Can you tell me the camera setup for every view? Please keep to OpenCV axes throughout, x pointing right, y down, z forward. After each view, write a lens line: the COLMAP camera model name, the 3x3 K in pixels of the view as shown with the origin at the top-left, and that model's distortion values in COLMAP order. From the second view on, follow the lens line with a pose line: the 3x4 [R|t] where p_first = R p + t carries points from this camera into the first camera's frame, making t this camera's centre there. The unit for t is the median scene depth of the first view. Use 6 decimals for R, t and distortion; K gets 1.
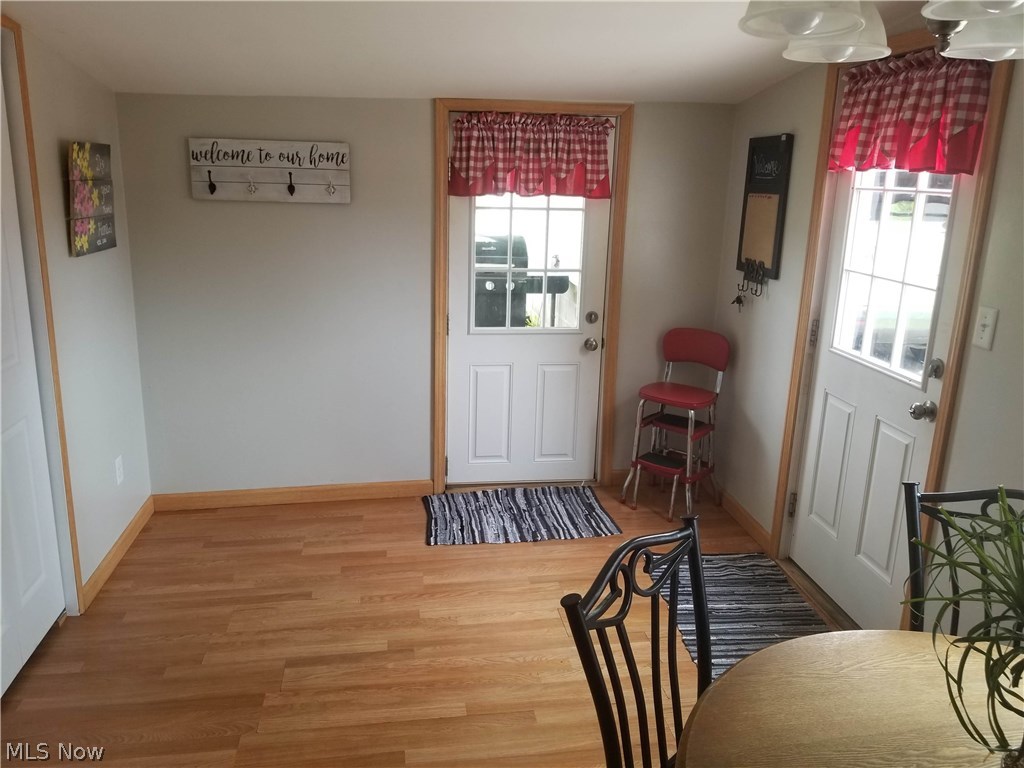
lens RADIAL K [[816.8, 0, 502.1], [0, 816.8, 375.2], [0, 0, 1]] dist [0.063664, -0.090728]
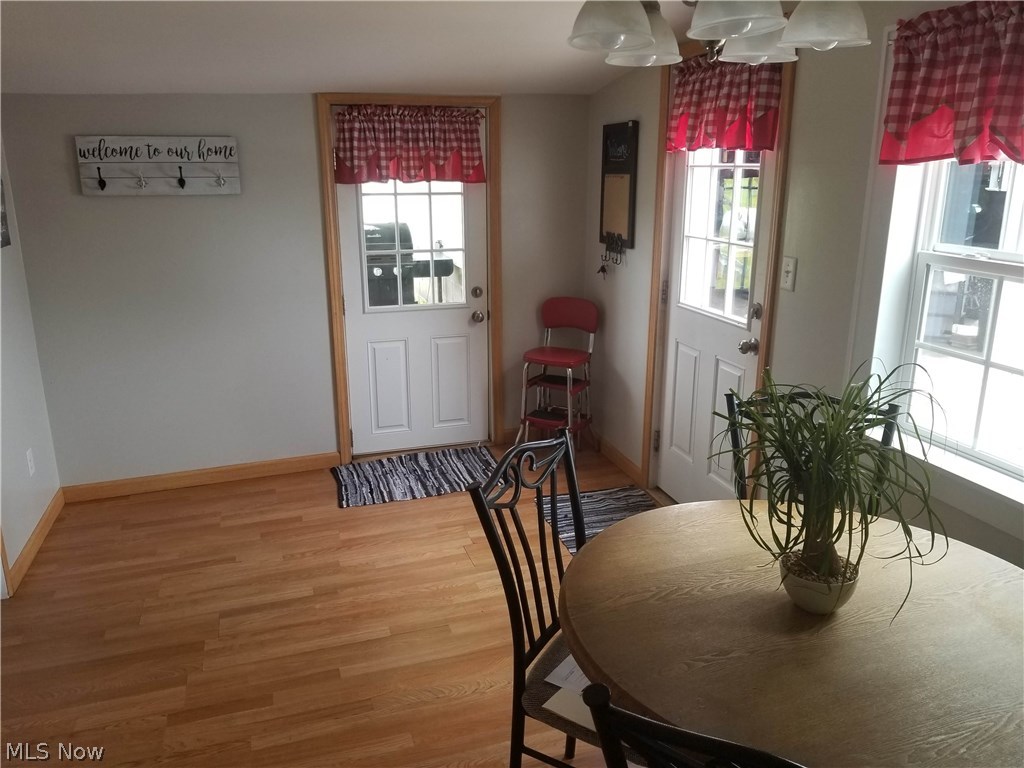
lens RADIAL K [[816.8, 0, 515.1], [0, 816.8, 389.9], [0, 0, 1]] dist [0.063664, -0.090728]
pose [[0.986486, -0.070216, 0.148035, -0.013171], [0.066156, 0.997290, 0.032180, 0.033601], [-0.149893, -0.021952, 0.988458, -0.115641]]
